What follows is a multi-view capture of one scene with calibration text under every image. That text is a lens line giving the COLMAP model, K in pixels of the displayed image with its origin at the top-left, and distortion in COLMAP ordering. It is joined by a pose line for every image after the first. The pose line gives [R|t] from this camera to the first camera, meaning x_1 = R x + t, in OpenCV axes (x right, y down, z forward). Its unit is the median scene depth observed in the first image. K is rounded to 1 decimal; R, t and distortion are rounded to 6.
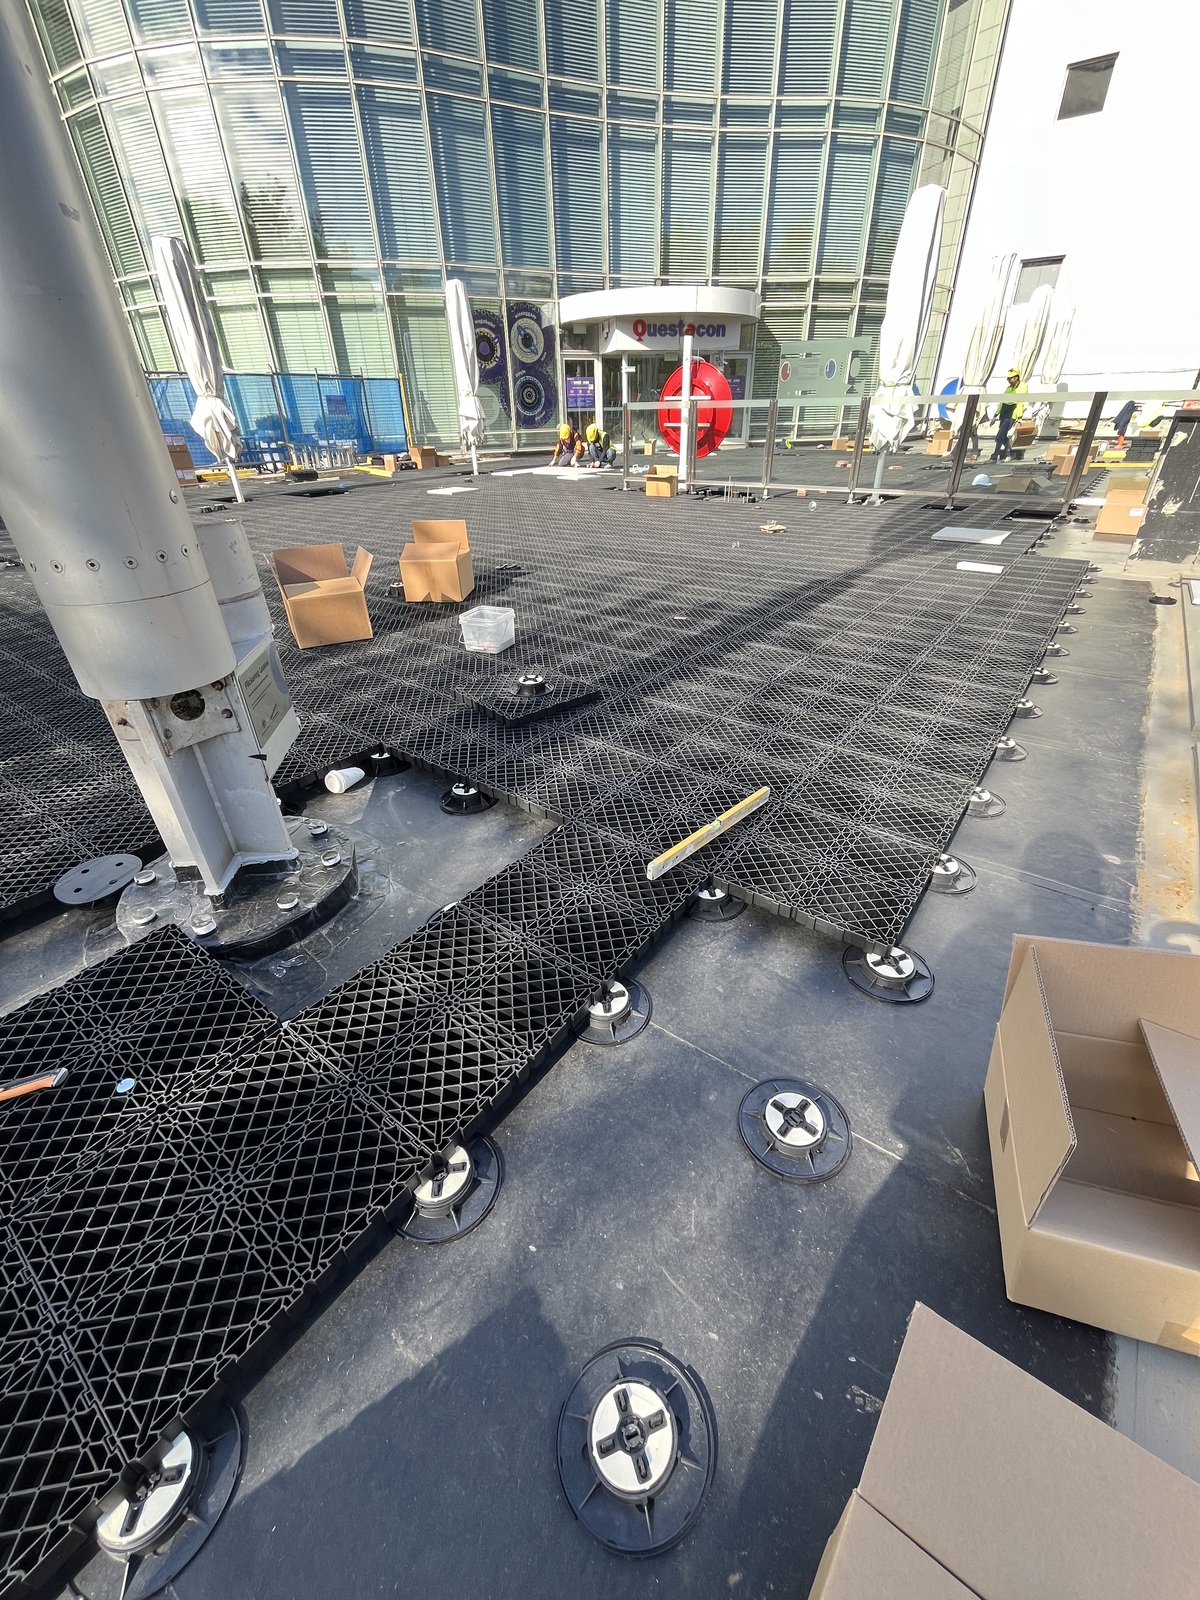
lens RADIAL K [[649.3, 0, 605.7], [0, 649.3, 799.9], [0, 0, 1]] dist [-0.002224, -0.000216]
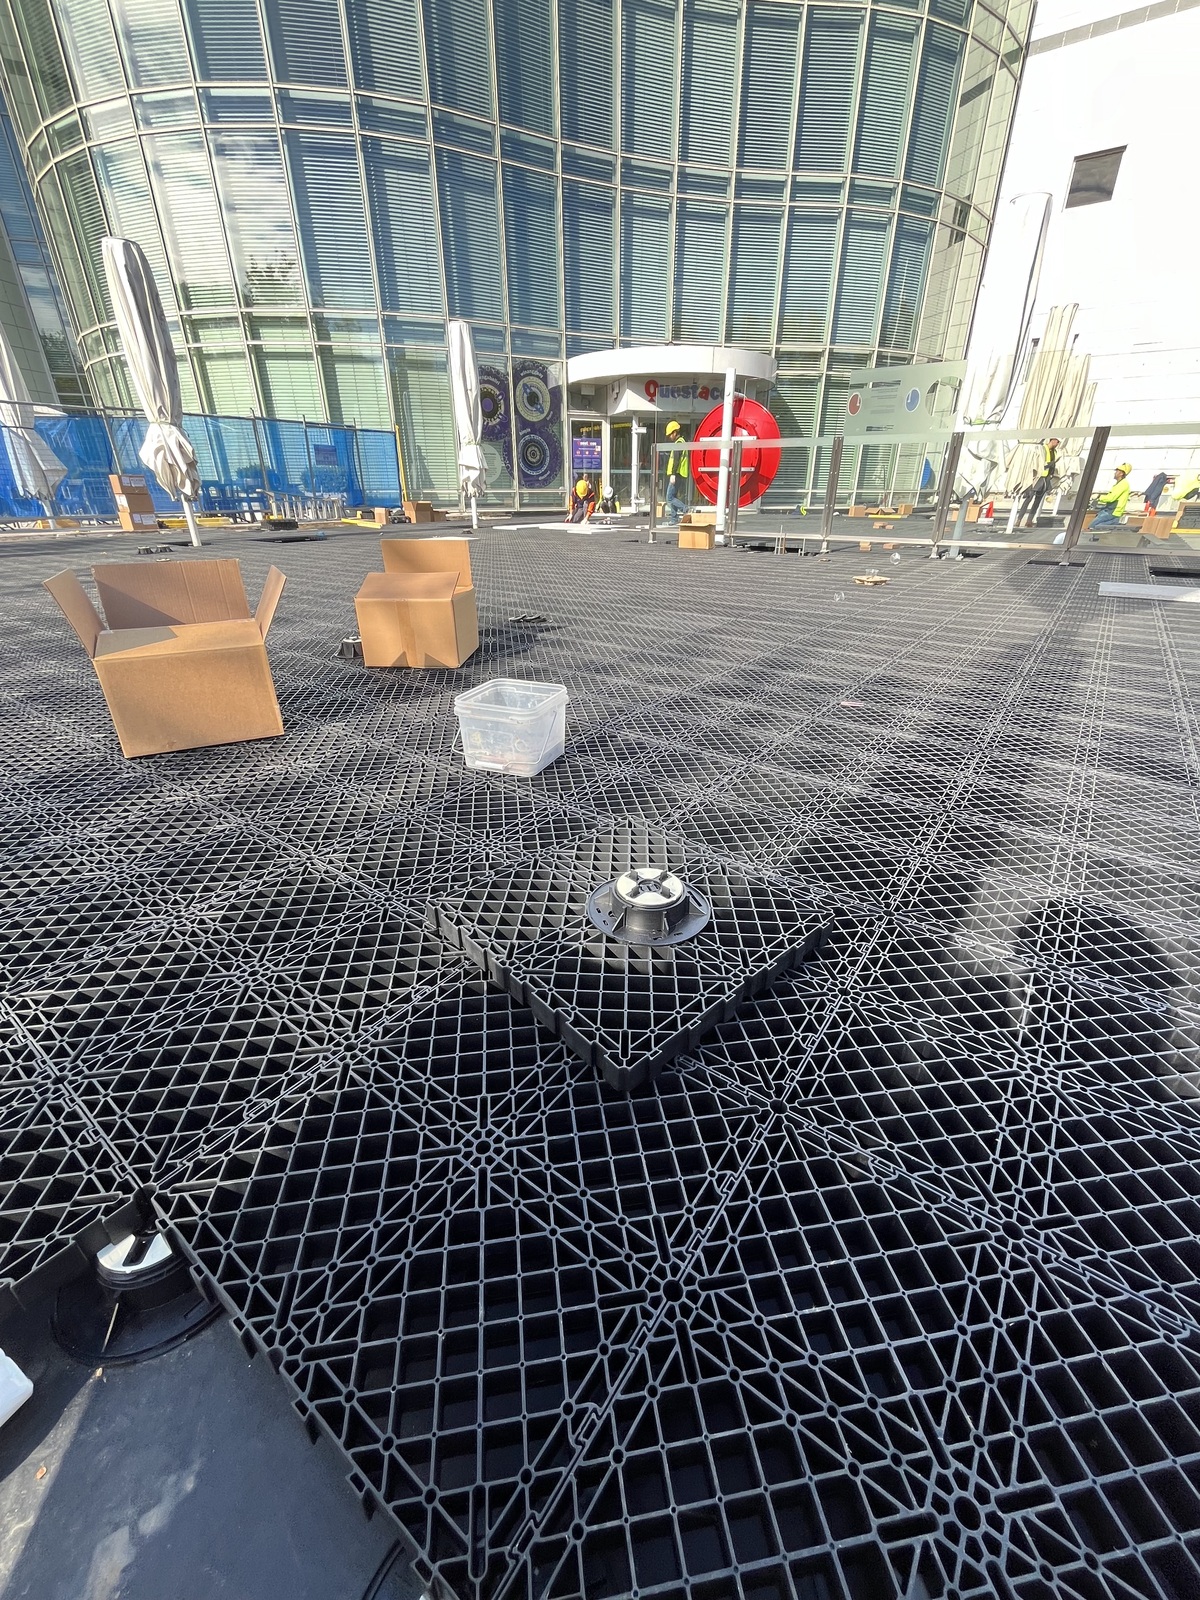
lens RADIAL K [[649.3, 0, 605.7], [0, 649.3, 799.9], [0, 0, 1]] dist [-0.002224, -0.000216]
pose [[0.999723, 0.013483, 0.019289, -0.028261], [-0.011581, 0.995359, -0.095534, -0.038051], [-0.020488, 0.095284, 0.995239, 0.122027]]
